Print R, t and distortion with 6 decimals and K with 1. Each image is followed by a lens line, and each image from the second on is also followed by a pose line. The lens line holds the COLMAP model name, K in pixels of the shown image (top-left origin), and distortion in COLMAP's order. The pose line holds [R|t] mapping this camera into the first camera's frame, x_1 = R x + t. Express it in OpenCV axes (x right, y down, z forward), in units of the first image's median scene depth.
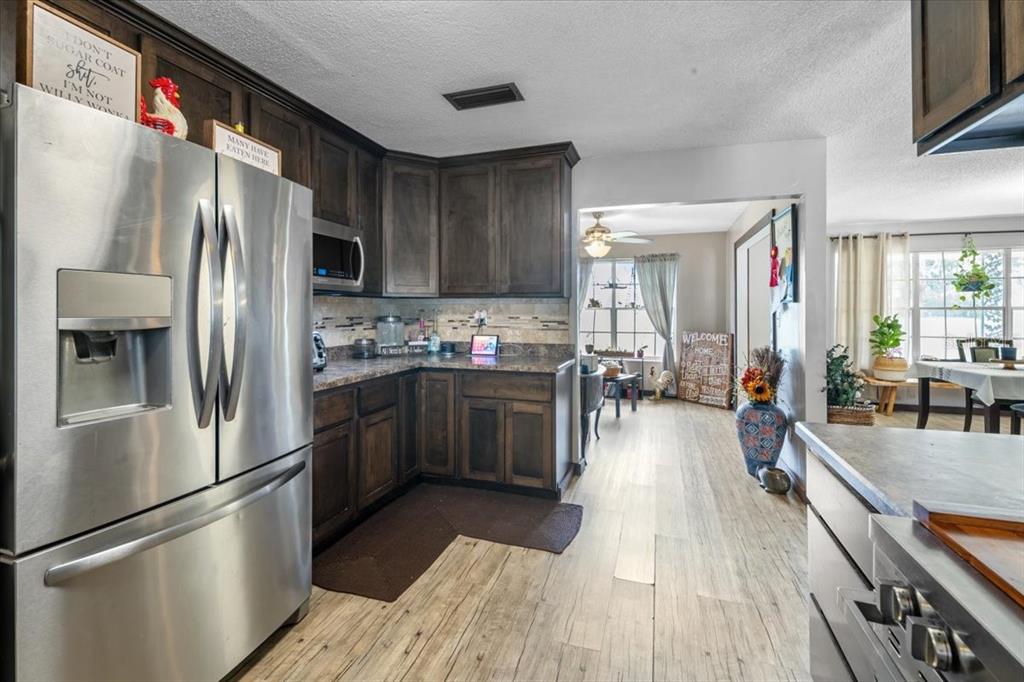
lens RADIAL K [[448.3, 0, 511.8], [0, 448.3, 311.9], [0, 0, 1]] dist [0.001536, -0.000920]
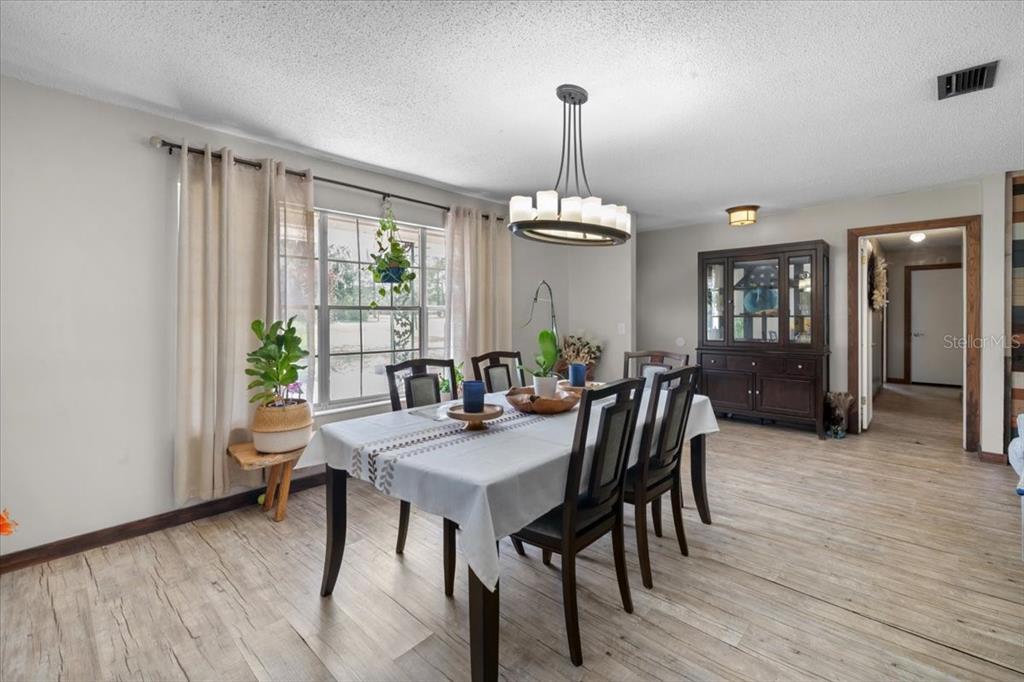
lens RADIAL K [[443.5, 0, 512.4], [0, 443.5, 318.2], [0, 0, 1]] dist [0.003465, -0.000093]
pose [[0.430018, -0.007290, 0.902791, 0.768432], [0.006050, 0.999968, 0.005193, 0.007318], [-0.902800, 0.003229, 0.430049, 0.839777]]
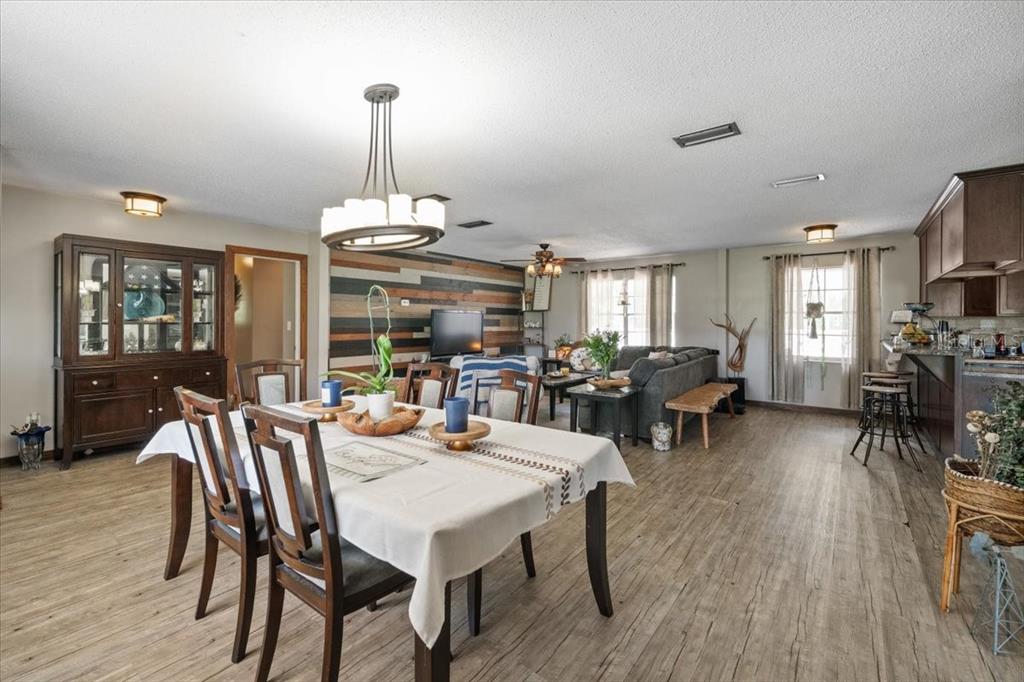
lens RADIAL K [[443.5, 0, 512.4], [0, 443.5, 318.2], [0, 0, 1]] dist [0.003465, -0.000093]
pose [[-0.941866, -0.003838, 0.335968, 1.016845], [-0.006070, 0.999966, -0.005593, -0.001851], [-0.335935, -0.007307, -0.941857, 1.559272]]
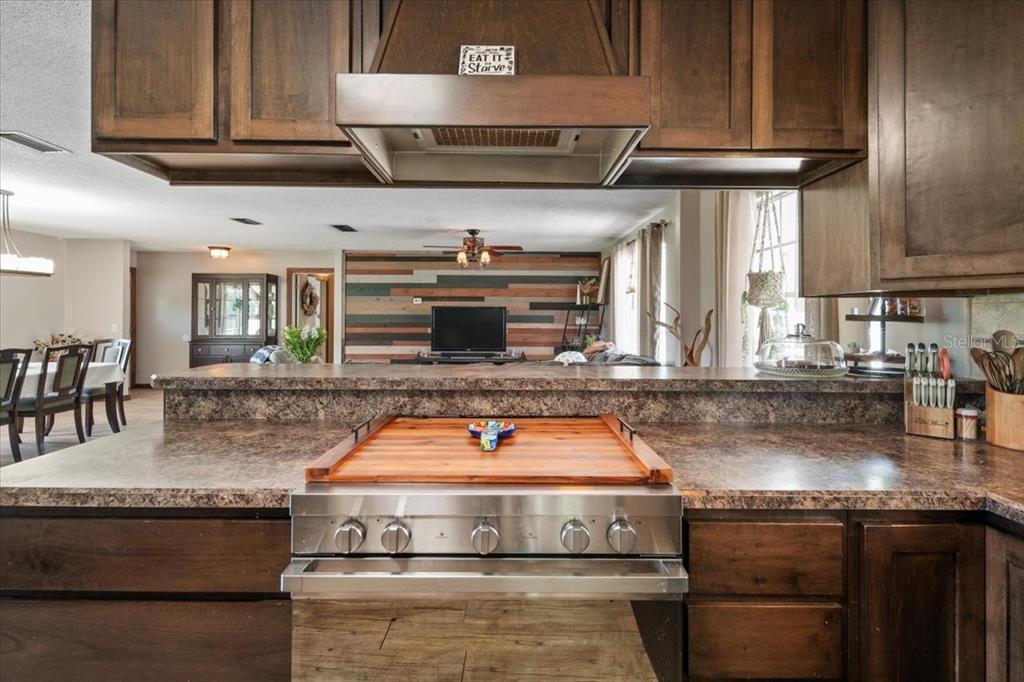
lens RADIAL K [[450.4, 0, 512.4], [0, 450.4, 313.1], [0, 0, 1]] dist [0.002854, 0.000115]
pose [[-0.319279, 0.006895, 0.947636, -0.098919], [-0.002857, 0.999962, -0.008238, -0.001093], [-0.947656, -0.005337, -0.319247, 0.174860]]
